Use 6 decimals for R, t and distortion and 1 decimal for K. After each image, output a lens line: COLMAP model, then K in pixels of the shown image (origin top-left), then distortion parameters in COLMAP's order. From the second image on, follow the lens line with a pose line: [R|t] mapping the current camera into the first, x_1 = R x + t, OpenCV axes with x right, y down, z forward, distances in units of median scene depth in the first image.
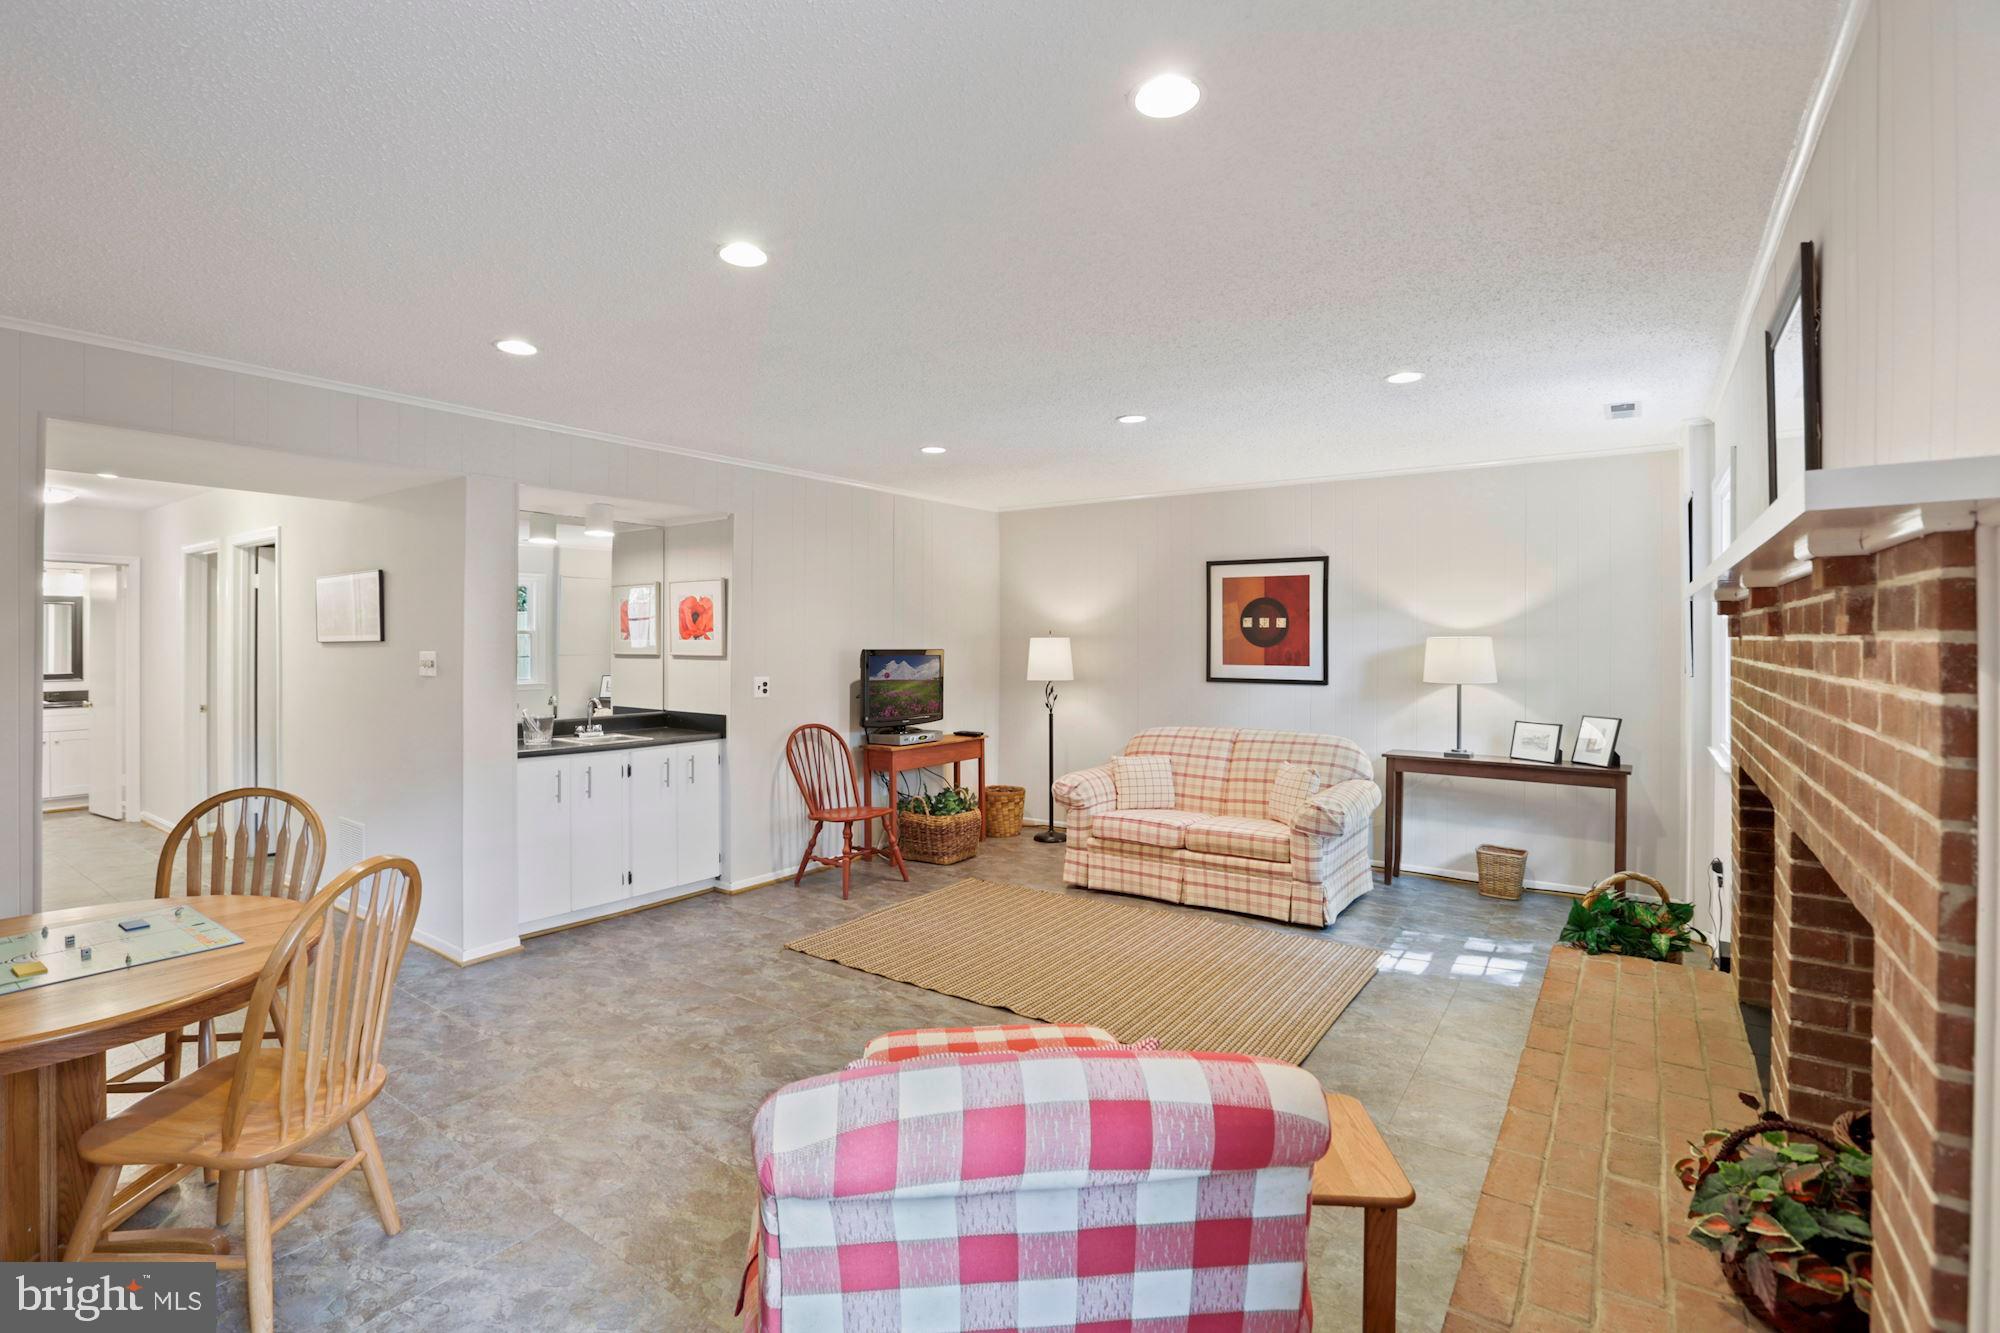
lens RADIAL K [[919.1, 0, 985.9], [0, 919.1, 638.5], [0, 0, 1]] dist [-0.003543, -0.000212]
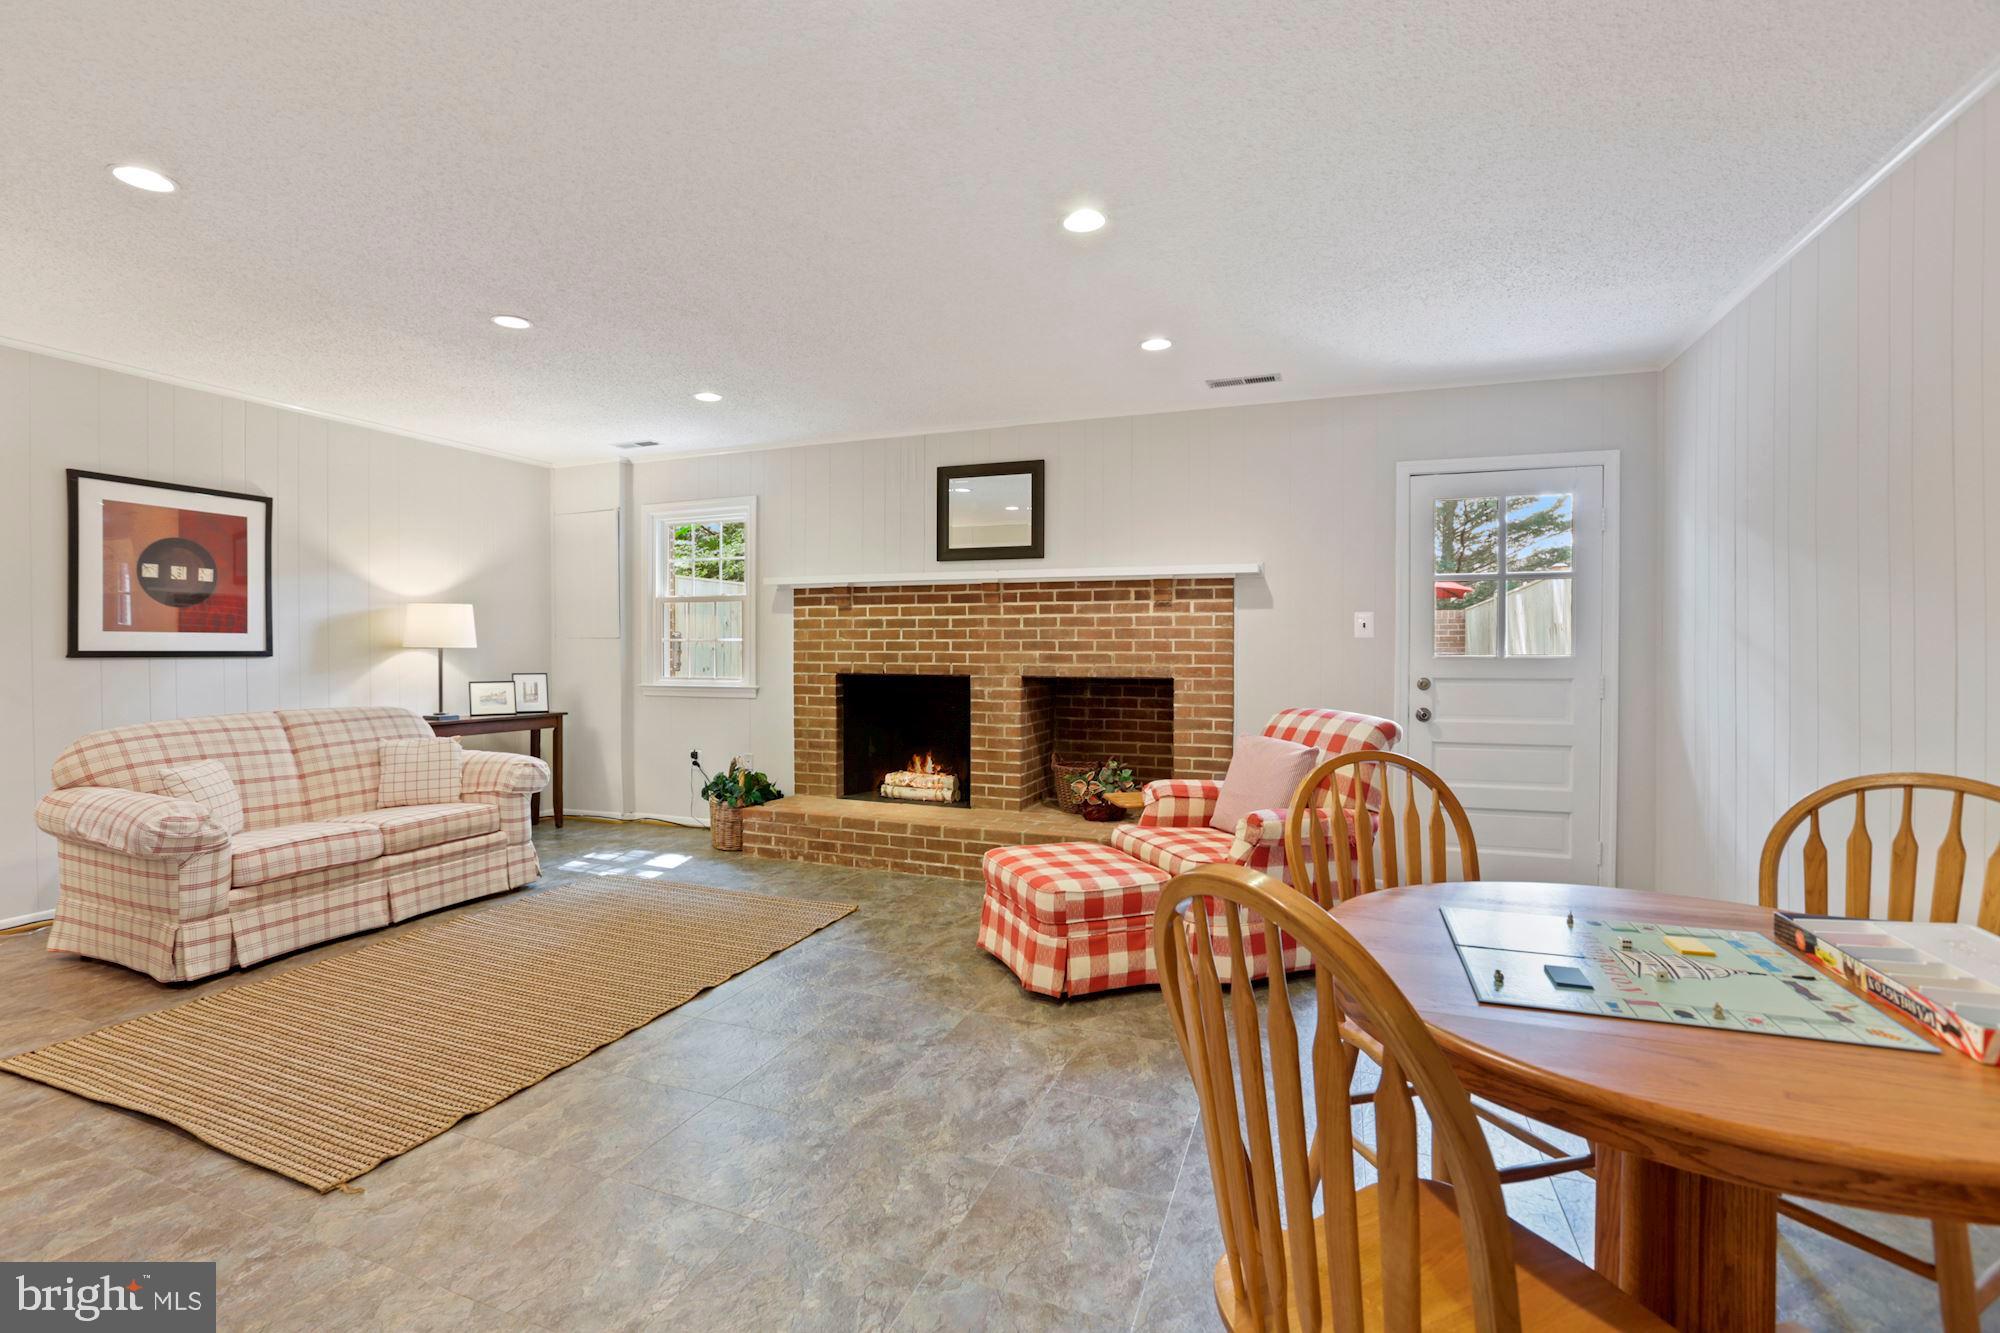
lens RADIAL K [[879.3, 0, 1000.0], [0, 879.3, 666.5], [0, 0, 1]] dist [-0.050161, -0.000061]
pose [[-0.255040, -0.015315, 0.966809, -0.587114], [-0.001187, 0.999879, 0.015526, 0.053431], [-0.966930, 0.002812, -0.255027, 0.644185]]
